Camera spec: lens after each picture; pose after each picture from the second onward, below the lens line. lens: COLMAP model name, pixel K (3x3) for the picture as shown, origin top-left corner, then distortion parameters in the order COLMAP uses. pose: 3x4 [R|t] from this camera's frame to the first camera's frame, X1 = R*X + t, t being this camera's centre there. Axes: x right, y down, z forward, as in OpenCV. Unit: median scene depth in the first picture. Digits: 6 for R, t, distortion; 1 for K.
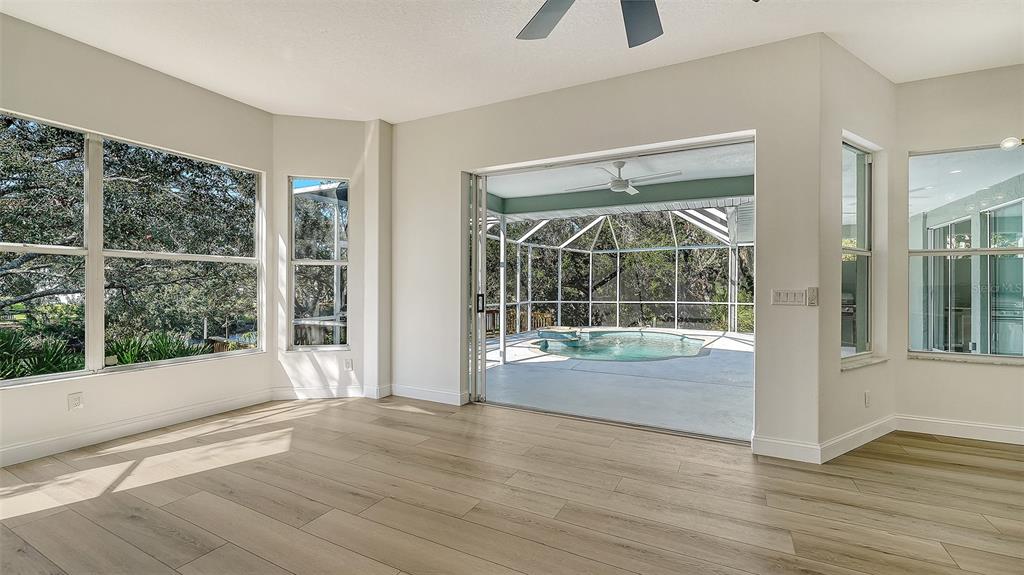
lens RADIAL K [[431.7, 0, 512.0], [0, 431.7, 287.5], [0, 0, 1]] dist [0.001597, 0.000196]
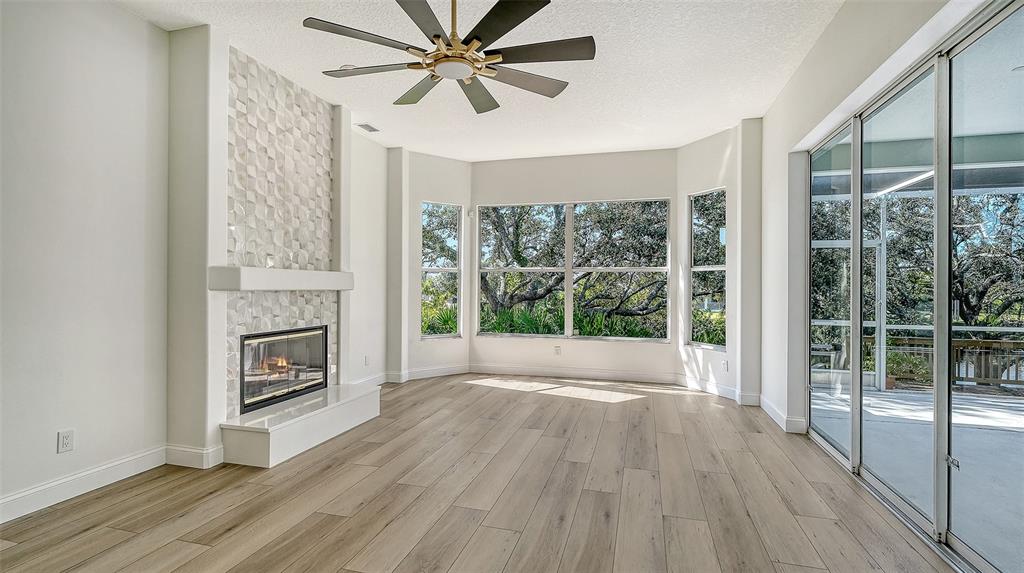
lens RADIAL K [[472.8, 0, 512.0], [0, 472.8, 286.5], [0, 0, 1]] dist [0.000086, 0.000097]
pose [[0.204448, -0.005286, -0.978863, 0.658615], [-0.010691, 0.999914, -0.007633, 0.003567], [0.978819, 0.012026, 0.204373, 0.280524]]
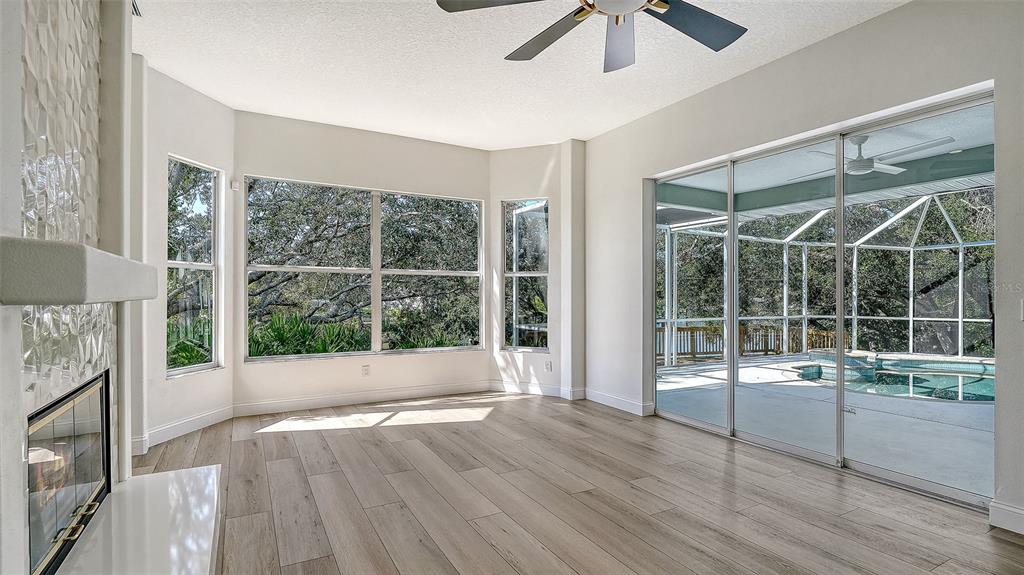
lens RADIAL K [[487.3, 0, 512.0], [0, 487.3, 287.5], [0, 0, 1]] dist [-0.002441, -0.000174]
pose [[0.834400, -0.007686, -0.551105, 0.240912], [-0.003861, 0.999797, -0.019790, 0.003780], [0.551145, 0.018641, 0.834201, -0.092614]]
